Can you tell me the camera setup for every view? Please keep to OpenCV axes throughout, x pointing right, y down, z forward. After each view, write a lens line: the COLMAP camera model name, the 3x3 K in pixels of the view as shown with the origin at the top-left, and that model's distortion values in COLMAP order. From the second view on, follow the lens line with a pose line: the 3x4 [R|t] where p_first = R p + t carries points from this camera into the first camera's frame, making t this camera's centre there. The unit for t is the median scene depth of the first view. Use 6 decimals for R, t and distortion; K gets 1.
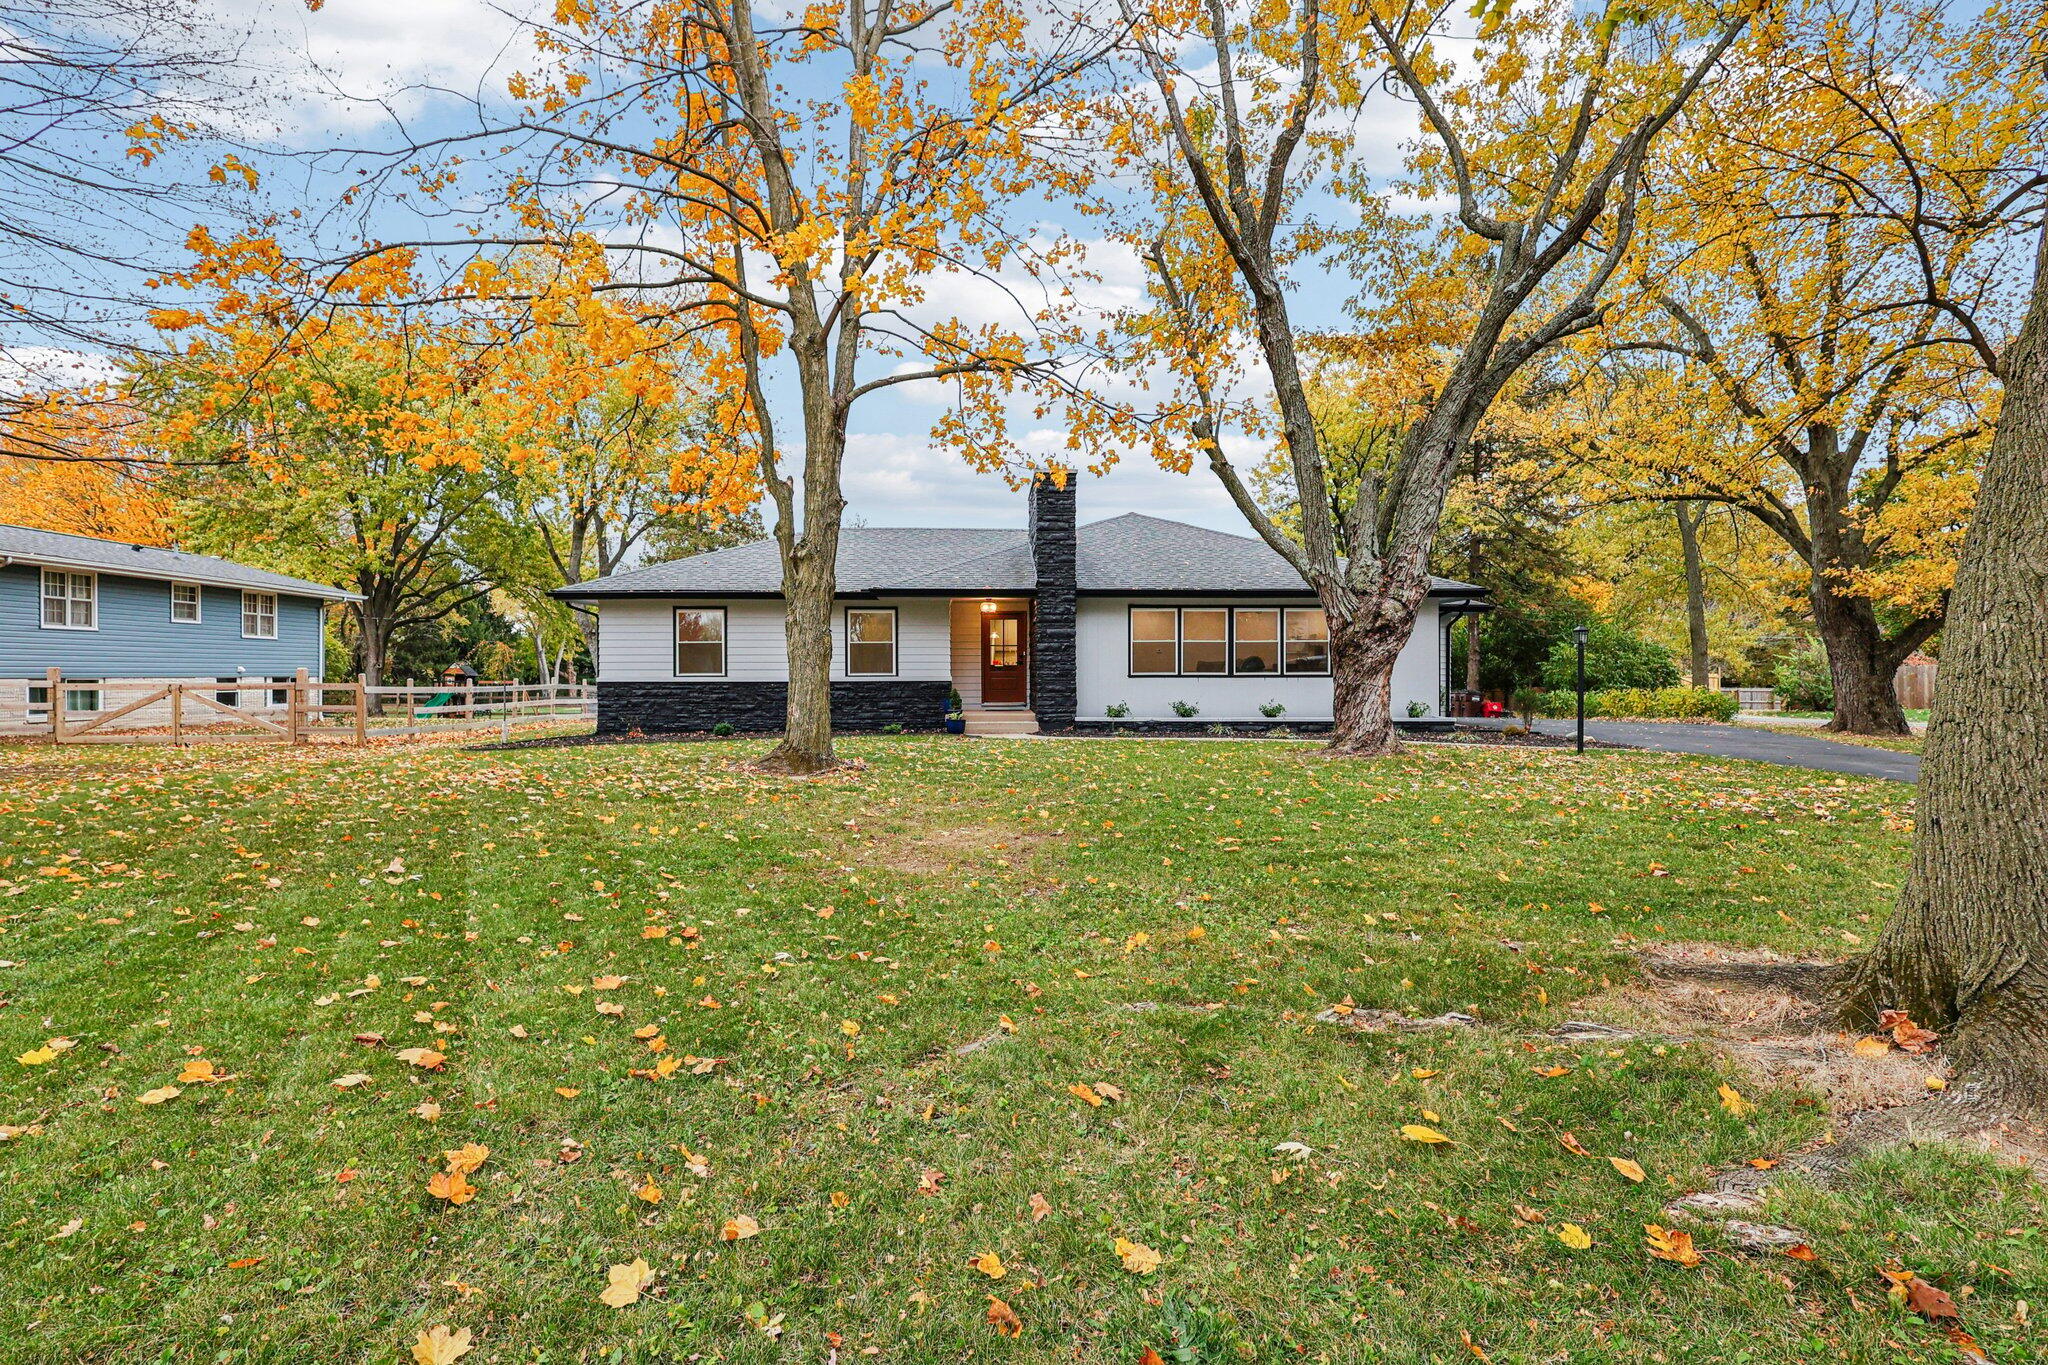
lens RADIAL K [[957.3, 0, 1017.6], [0, 957.3, 672.0], [0, 0, 1]] dist [0.001414, 0.001638]
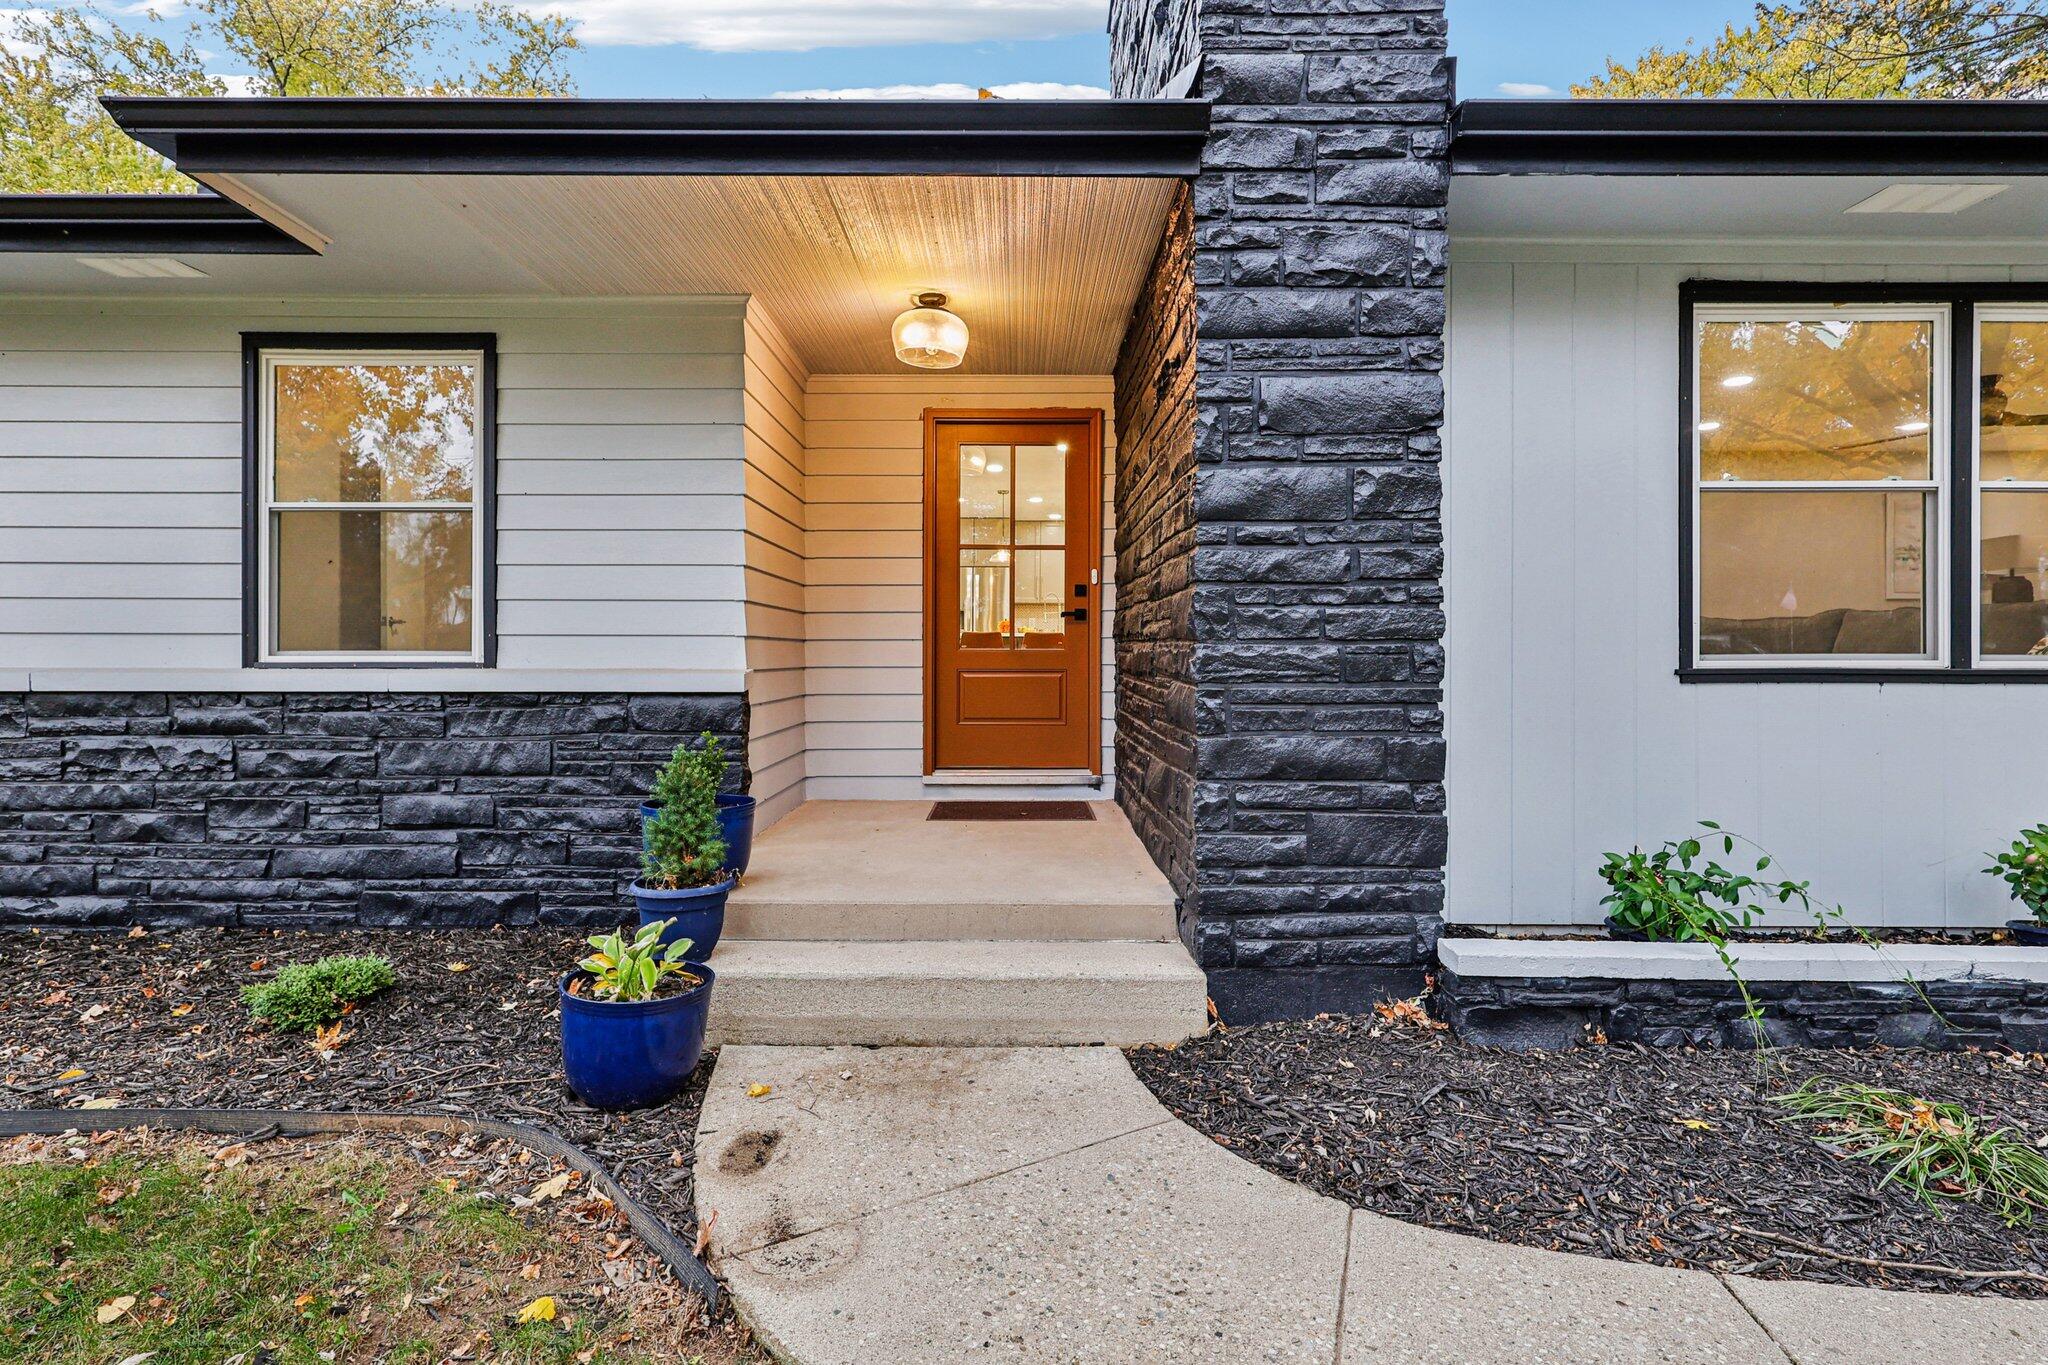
lens RADIAL K [[957.3, 0, 1017.6], [0, 957.3, 672.0], [0, 0, 1]] dist [0.001414, 0.001638]
pose [[0.999123, 0.006332, -0.041392, -0.002486], [-0.005918, 0.999931, 0.010102, 0.002551], [0.041454, -0.009848, 0.999092, 0.810301]]
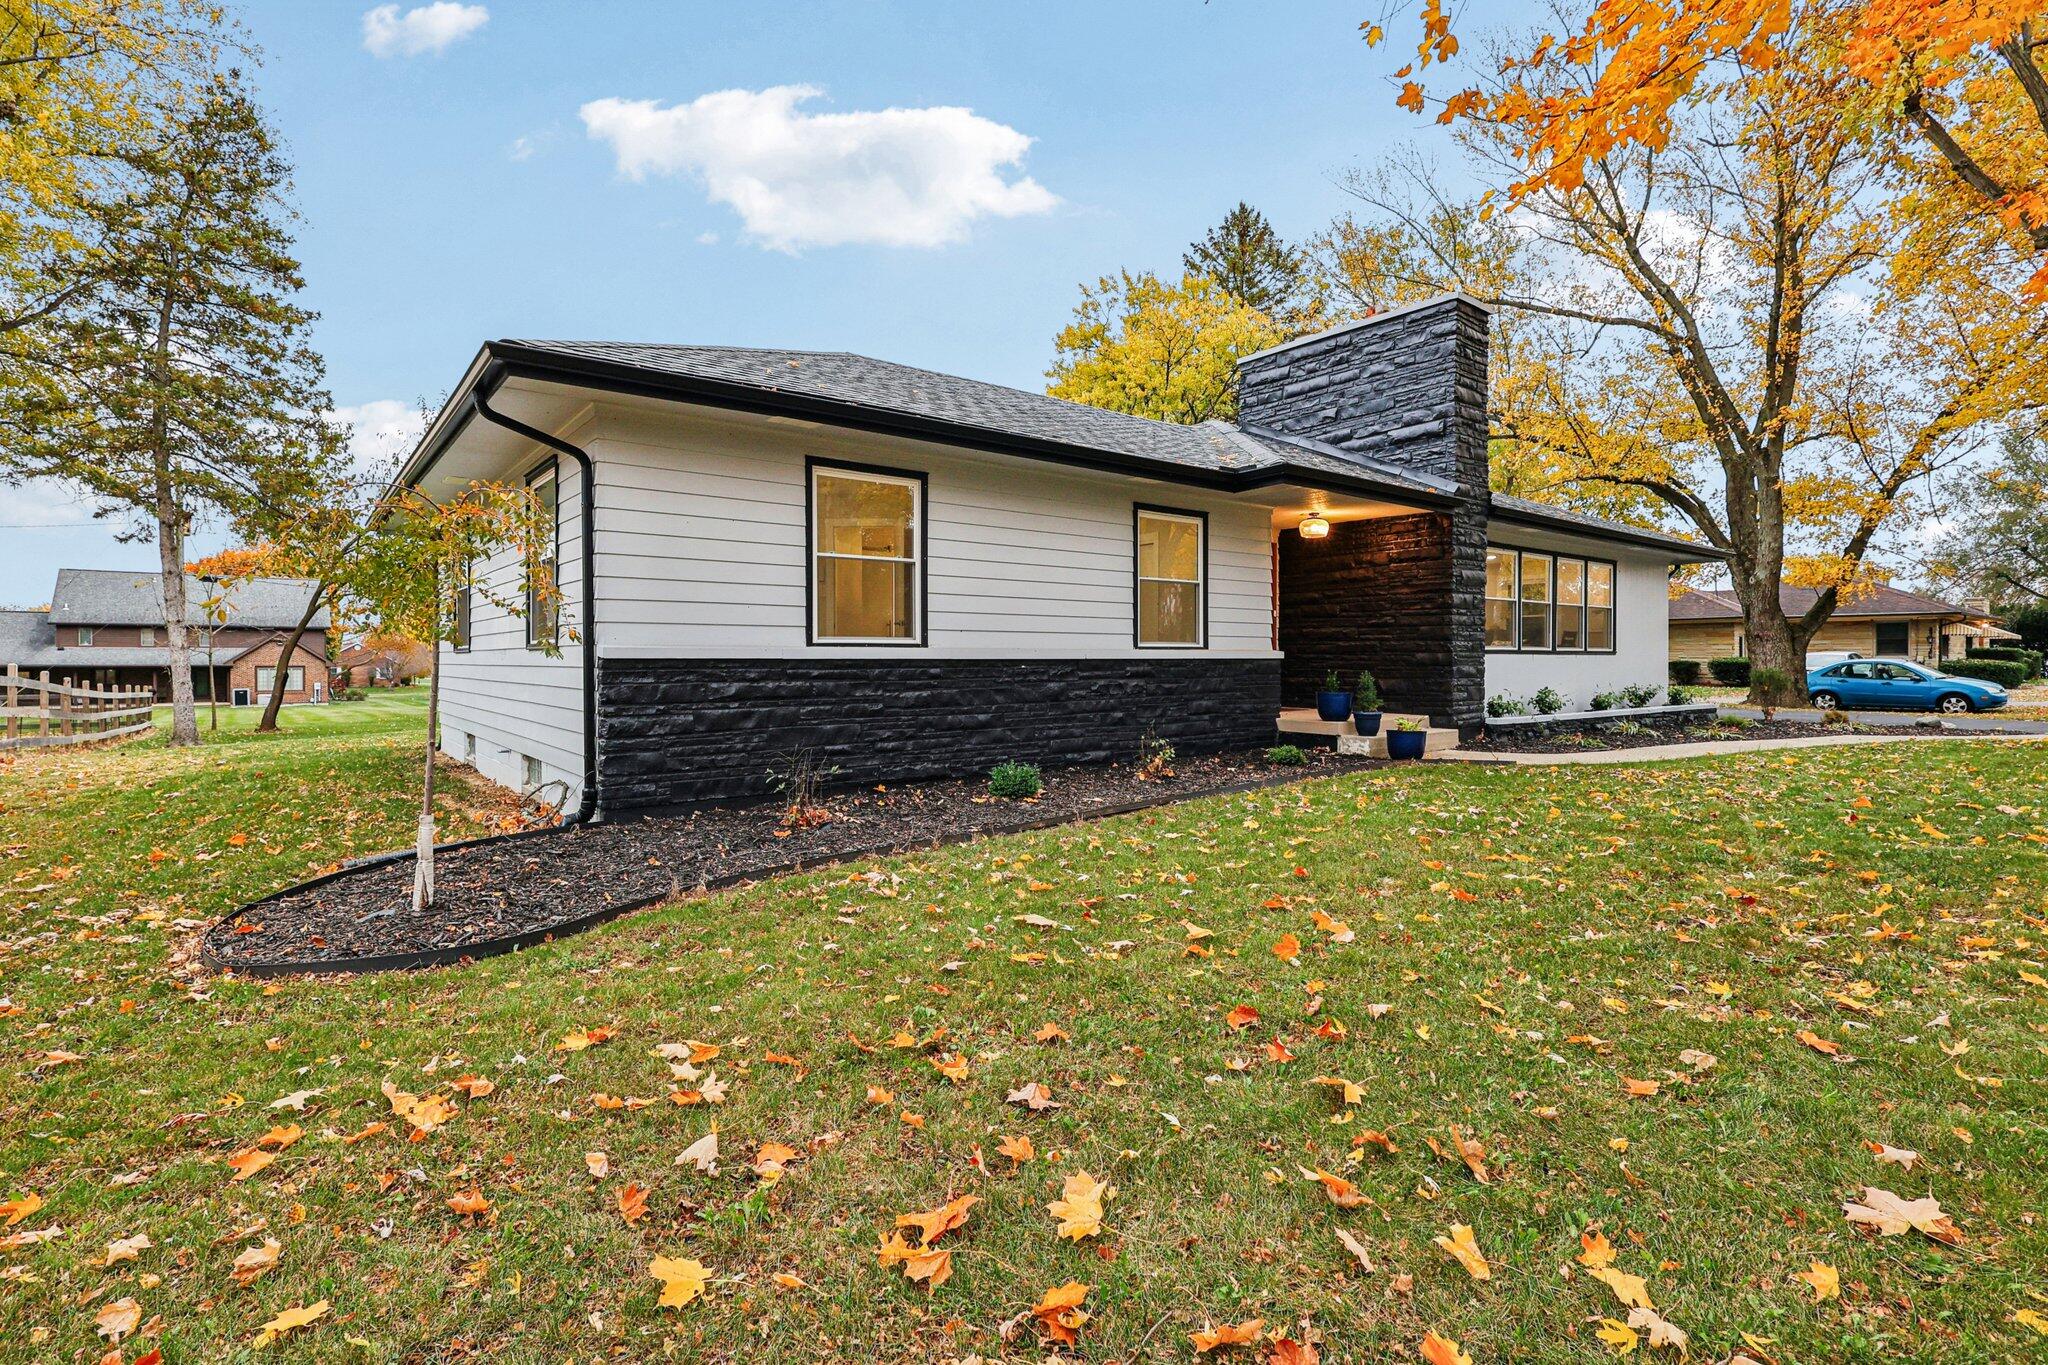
lens RADIAL K [[957.3, 0, 1017.6], [0, 957.3, 672.0], [0, 0, 1]] dist [0.001414, 0.001638]
pose [[0.811823, -0.005191, 0.583880, -0.509083], [-0.003951, 0.999889, 0.014382, 0.009710], [-0.583890, -0.013982, 0.811712, 0.657121]]
